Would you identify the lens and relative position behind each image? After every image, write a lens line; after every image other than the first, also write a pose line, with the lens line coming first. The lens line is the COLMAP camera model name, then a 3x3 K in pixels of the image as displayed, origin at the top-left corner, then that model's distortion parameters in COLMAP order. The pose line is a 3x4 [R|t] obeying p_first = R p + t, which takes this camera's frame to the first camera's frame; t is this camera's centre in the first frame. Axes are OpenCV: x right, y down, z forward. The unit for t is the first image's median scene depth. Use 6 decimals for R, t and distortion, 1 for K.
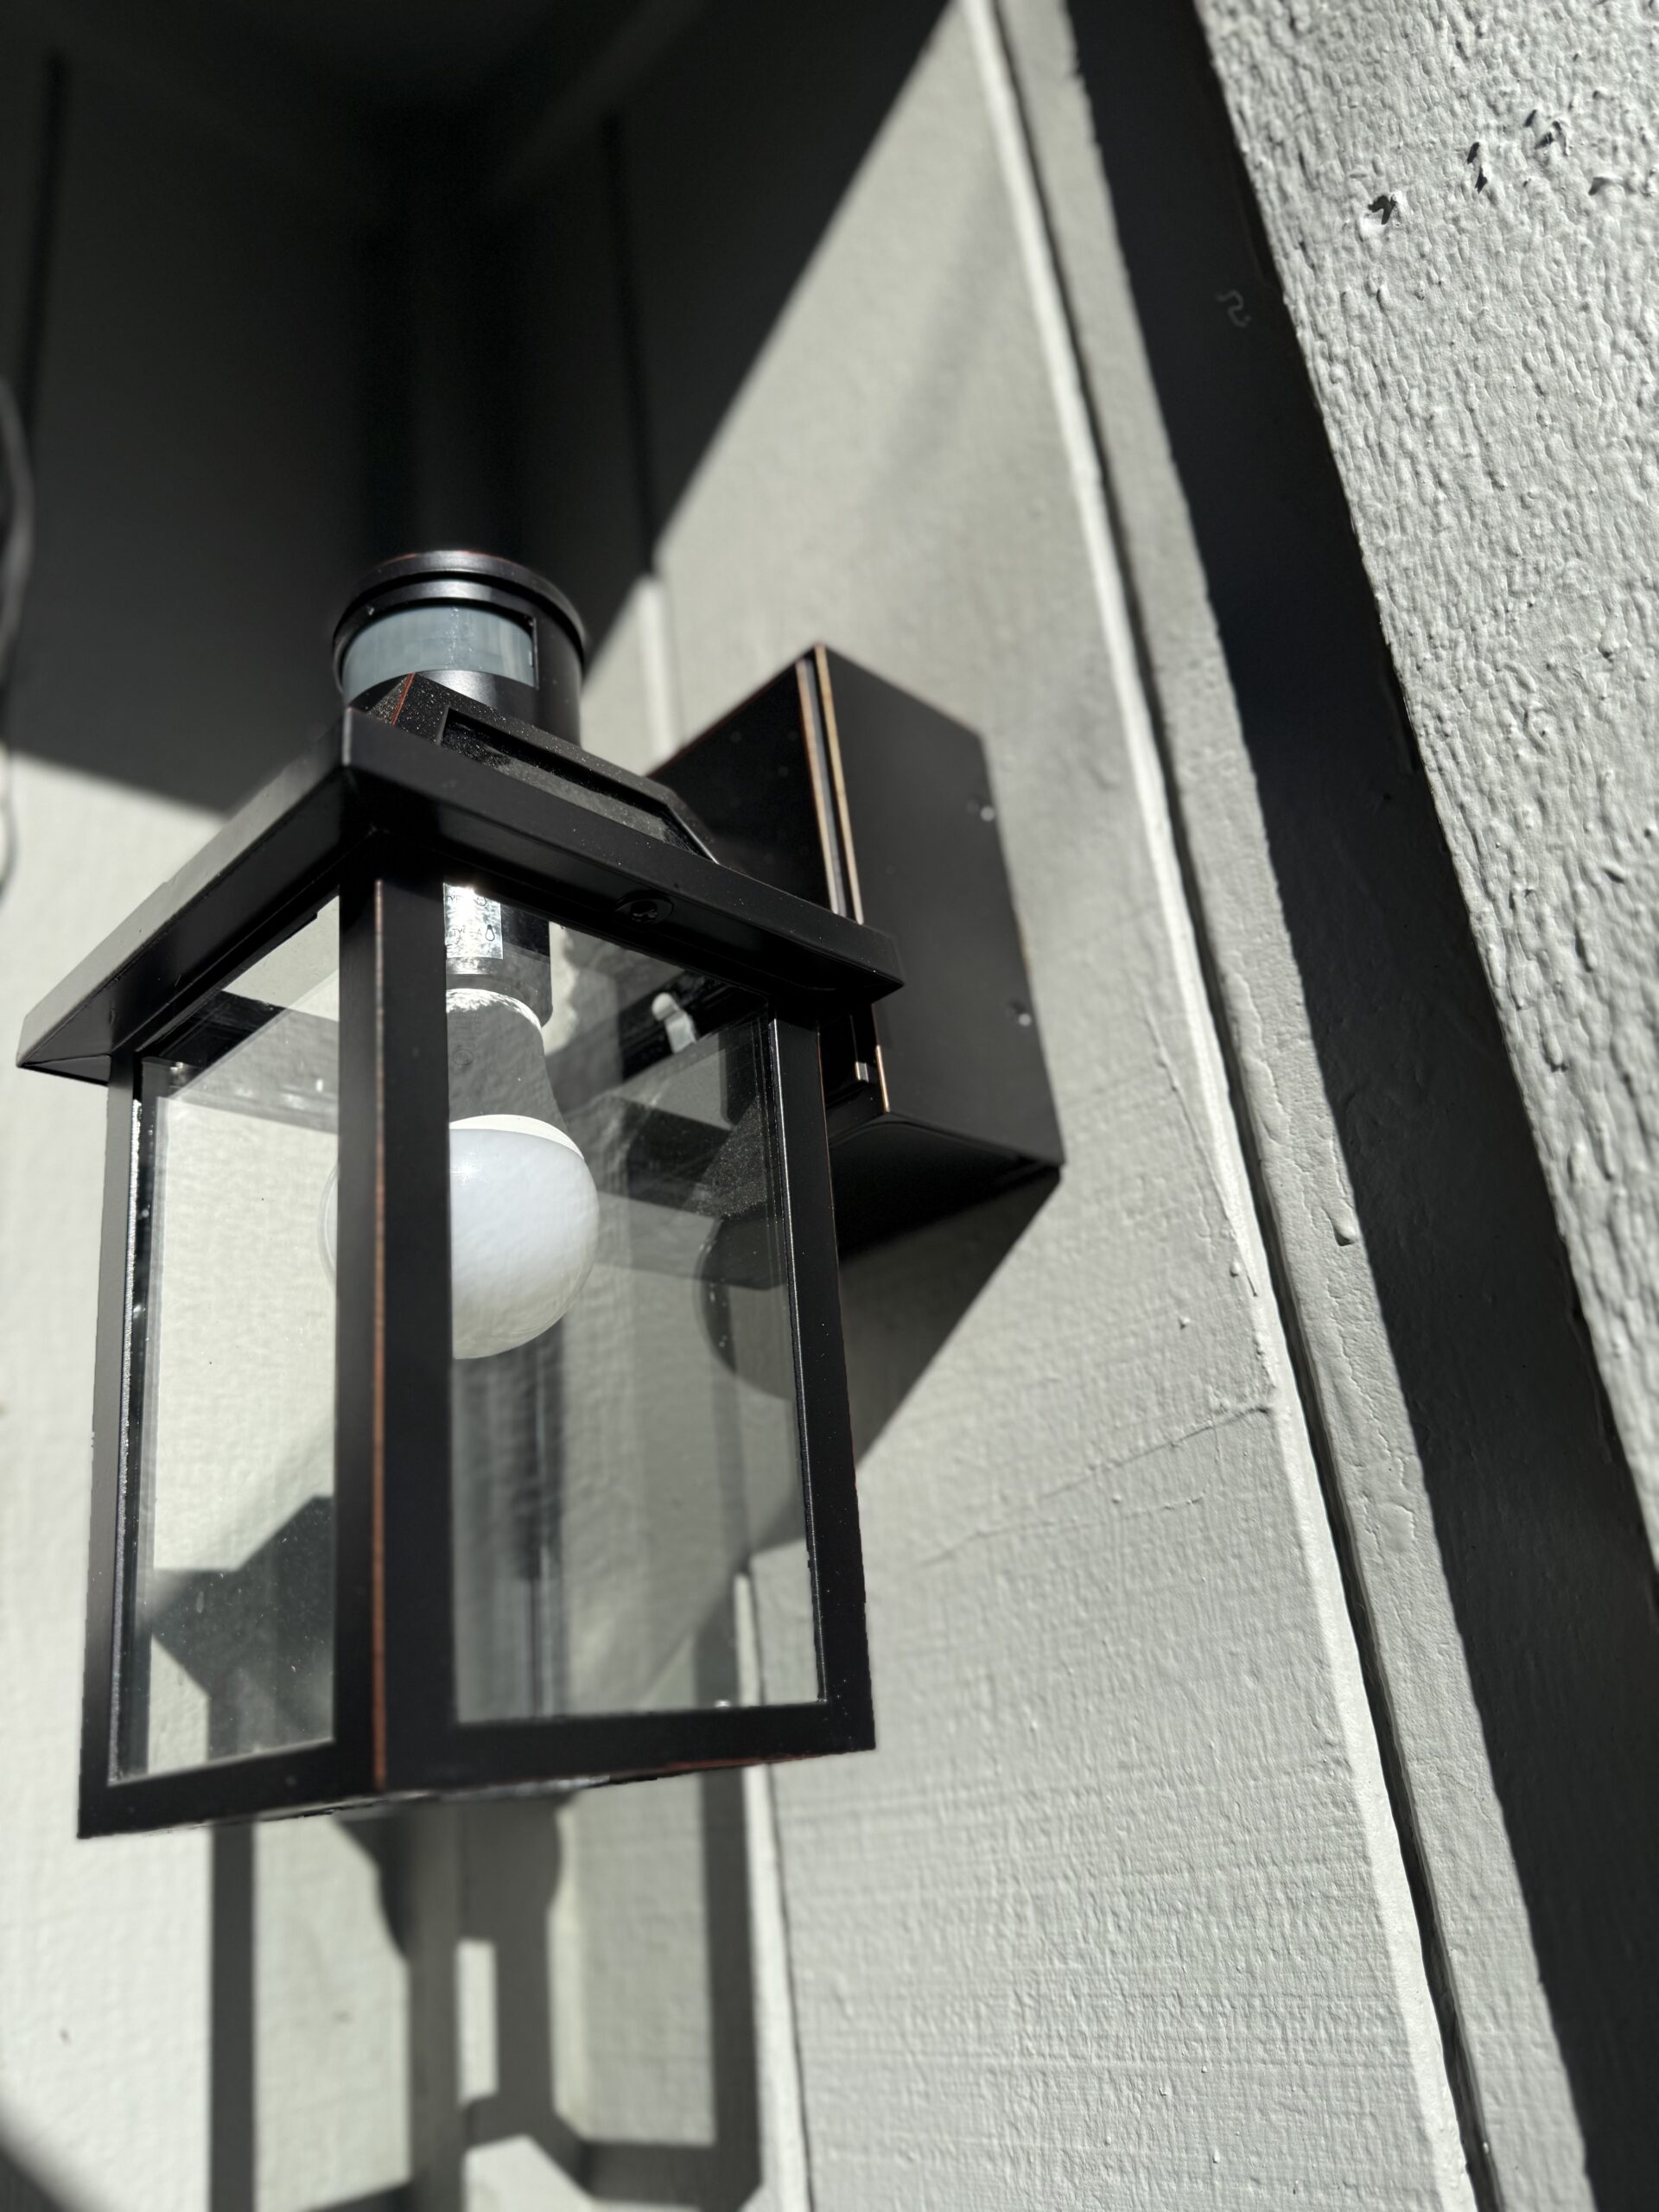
lens RADIAL K [[1567.3, 0, 829.5], [0, 1567.3, 1106.0], [0, 0, 1]] dist [0.136195, -0.229860]
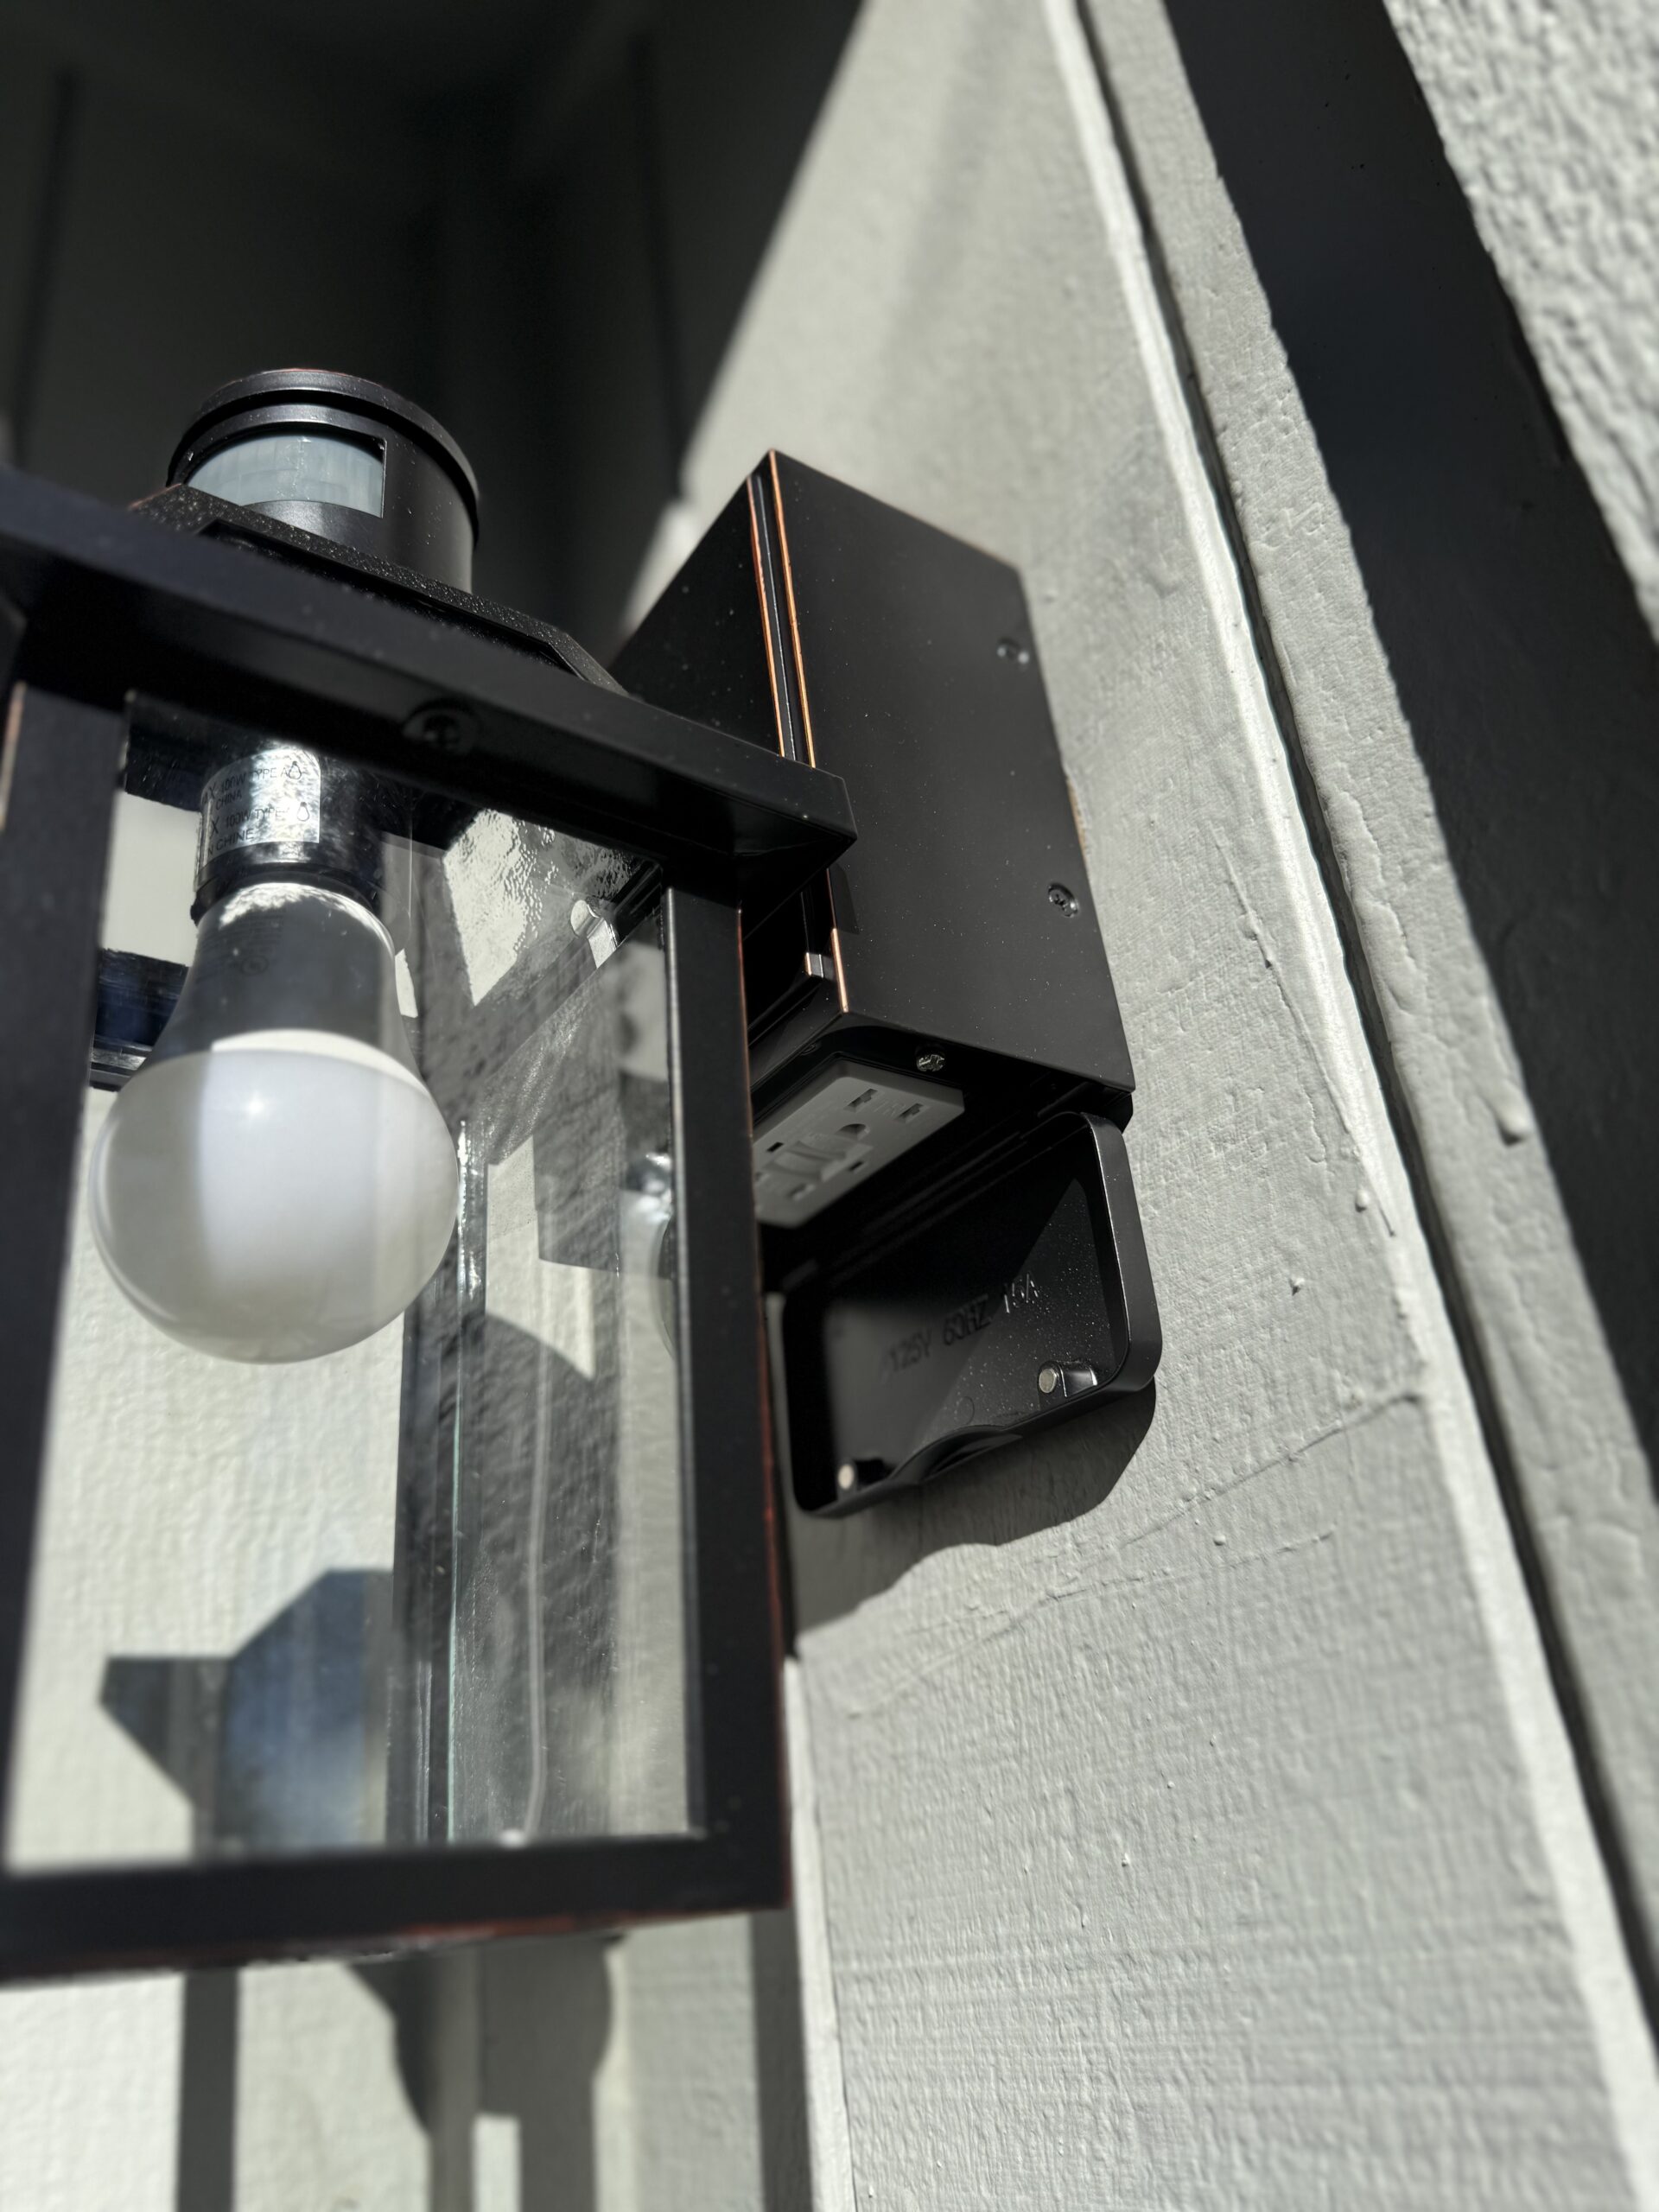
lens RADIAL K [[1602.0, 0, 811.5], [0, 1602.0, 1122.8], [0, 0, 1]] dist [0.013683, -0.005347]
pose [[0.982505, -0.067701, -0.173496, 0.141303], [0.059976, 0.996977, -0.049395, 0.087919], [0.176316, 0.038126, 0.983595, 0.258607]]
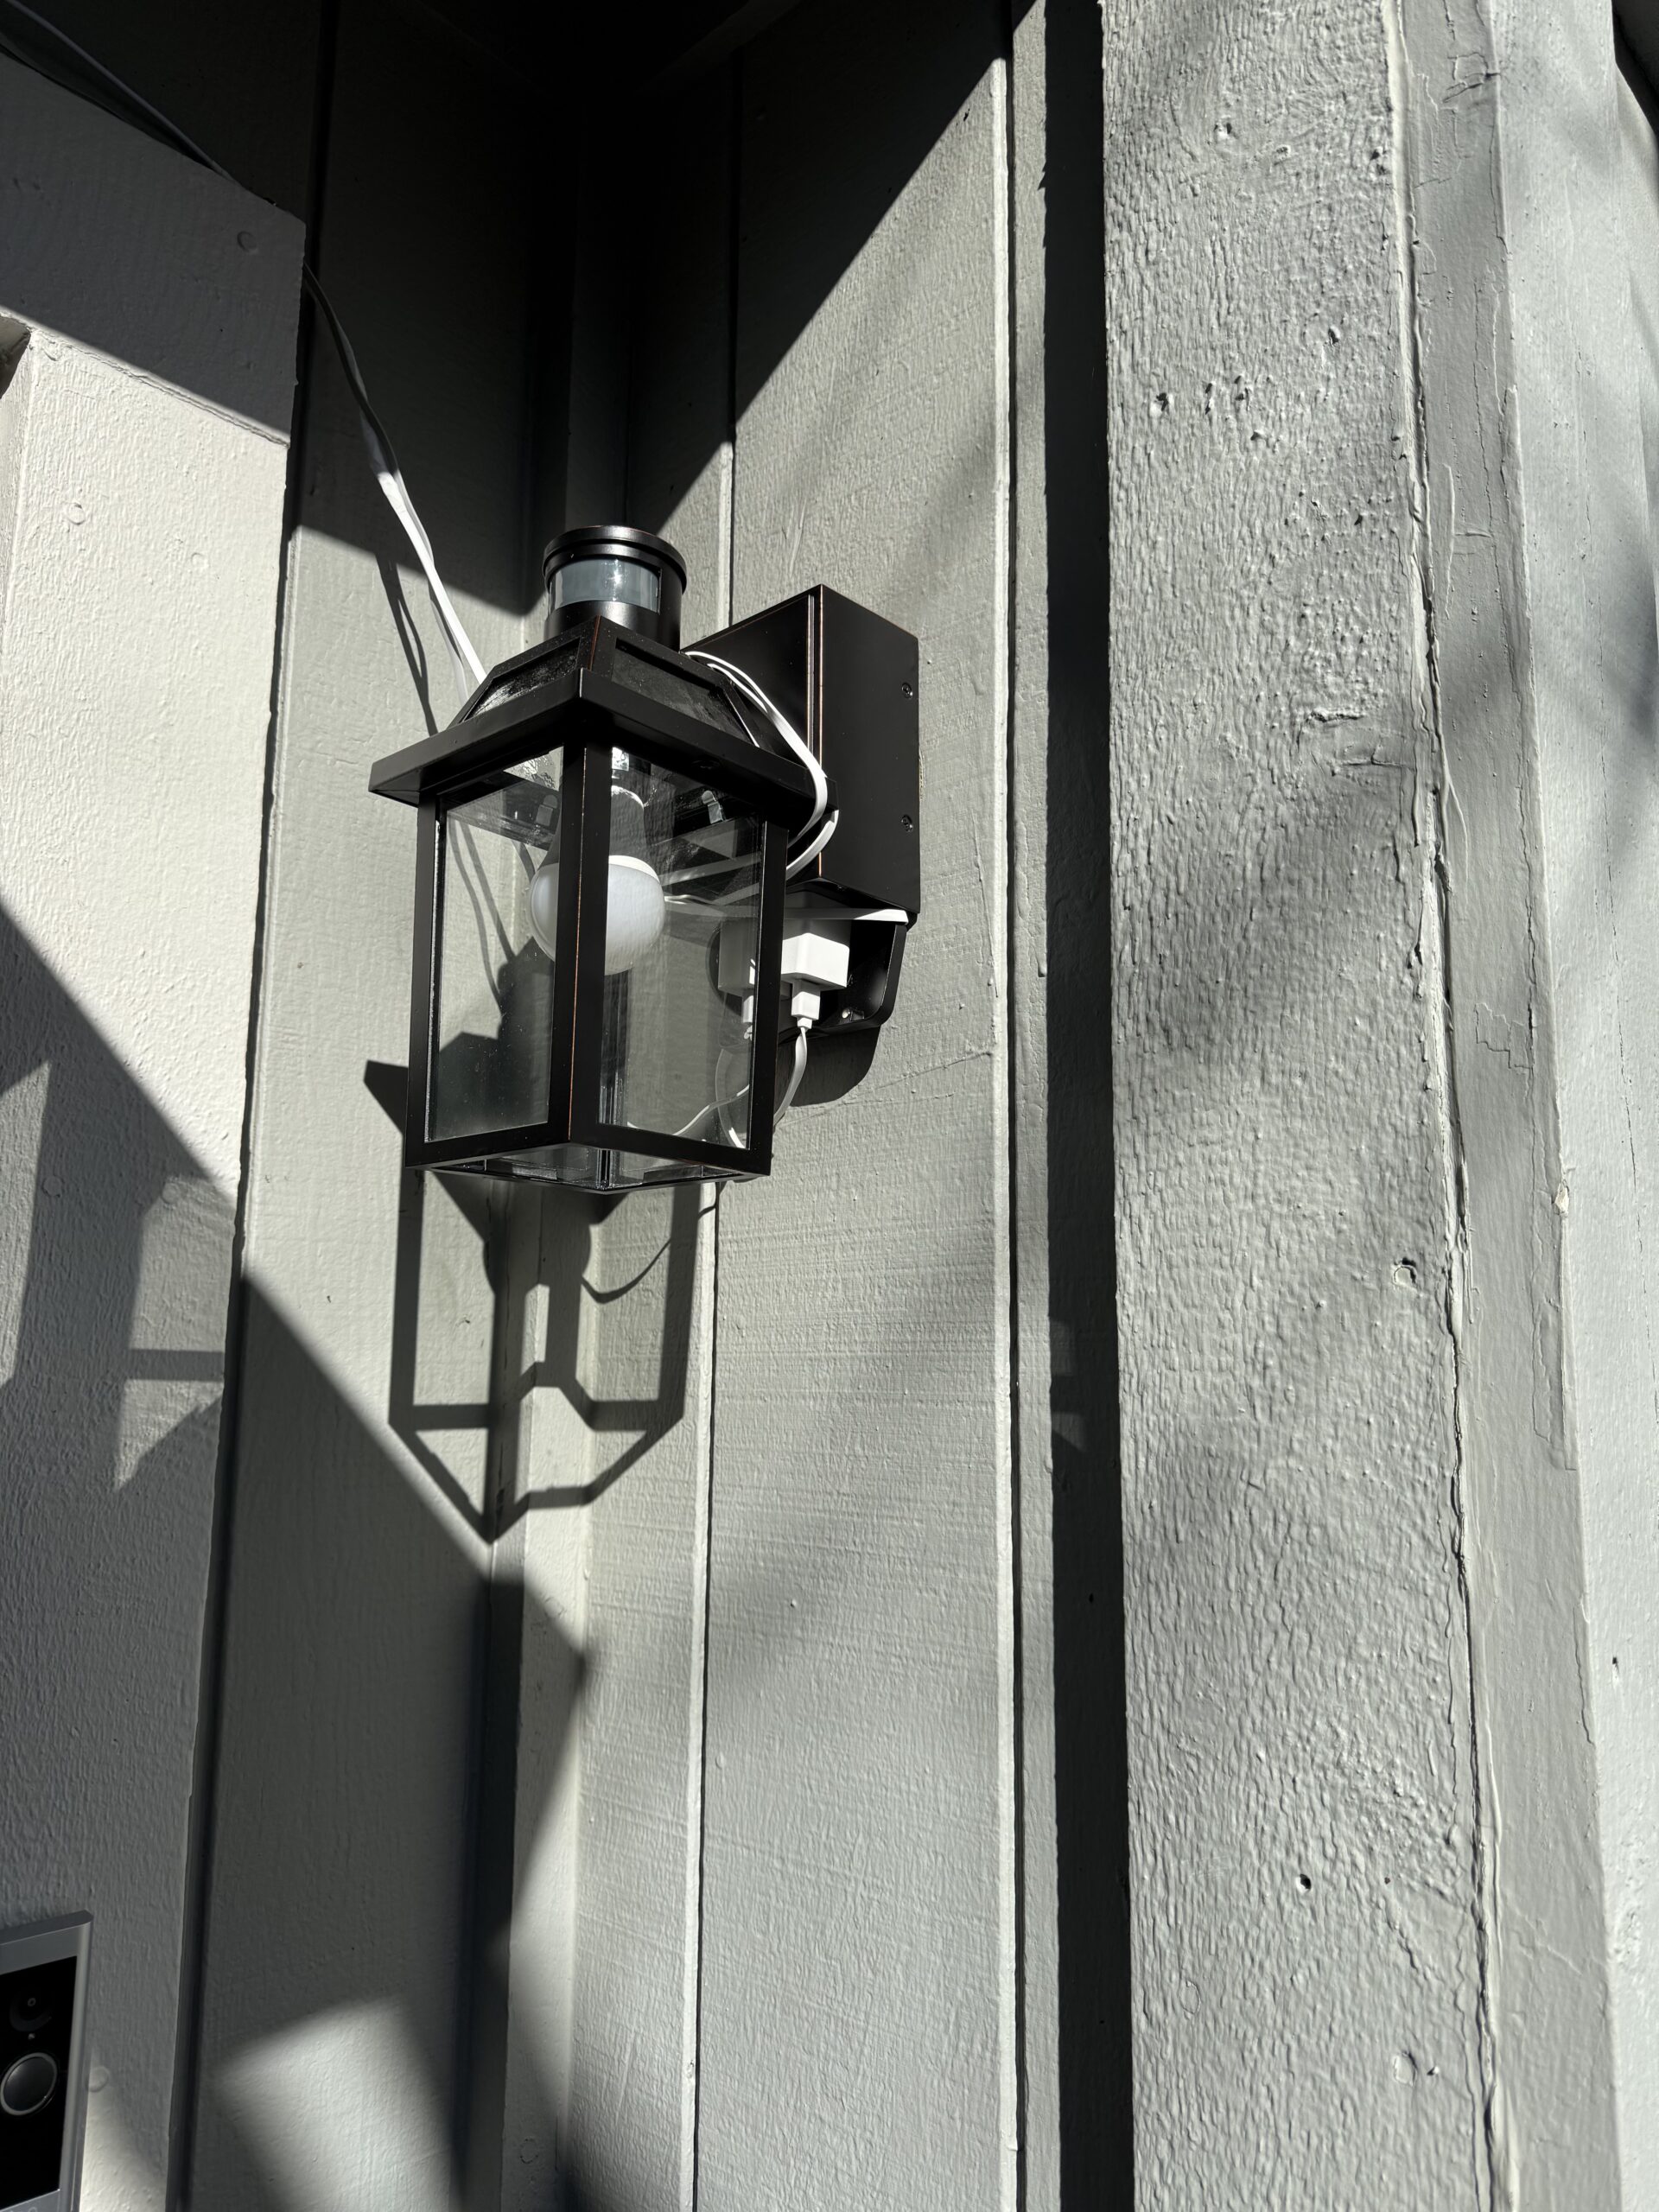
lens RADIAL K [[1579.8, 0, 845.8], [0, 1579.8, 1114.4], [0, 0, 1]] dist [0.055188, -0.064180]
pose [[0.991018, 0.130833, 0.027673, 0.051118], [-0.133712, 0.966336, 0.219809, -0.135667], [0.002017, -0.221535, 0.975150, -0.878217]]
